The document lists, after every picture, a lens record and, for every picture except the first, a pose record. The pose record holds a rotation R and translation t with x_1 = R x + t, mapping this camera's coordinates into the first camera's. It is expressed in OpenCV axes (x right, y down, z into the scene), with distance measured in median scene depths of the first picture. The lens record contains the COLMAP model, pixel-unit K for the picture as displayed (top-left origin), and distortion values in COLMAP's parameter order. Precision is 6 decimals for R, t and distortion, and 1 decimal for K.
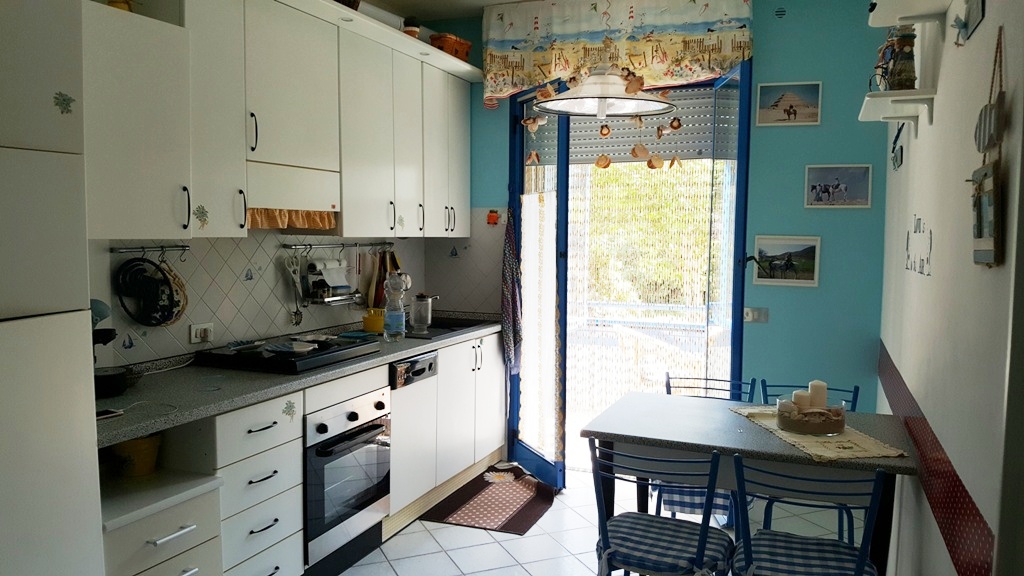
lens RADIAL K [[773.7, 0, 508.0], [0, 773.7, 294.1], [0, 0, 1]] dist [0.208814, -0.504016]
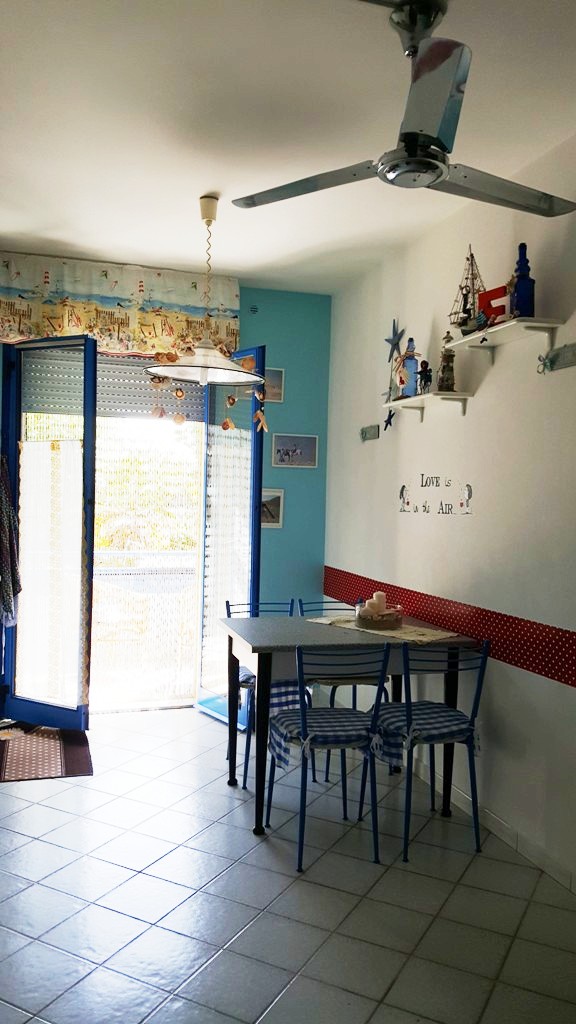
lens RADIAL K [[773.7, 0, 284.5], [0, 773.7, 505.6], [0, 0, 1]] dist [0.208814, -0.504016]
pose [[0.783284, 0.001200, 0.621663, -0.380564], [0.031871, 0.998606, -0.042084, 0.006718], [-0.620846, 0.052777, 0.782154, 0.017883]]
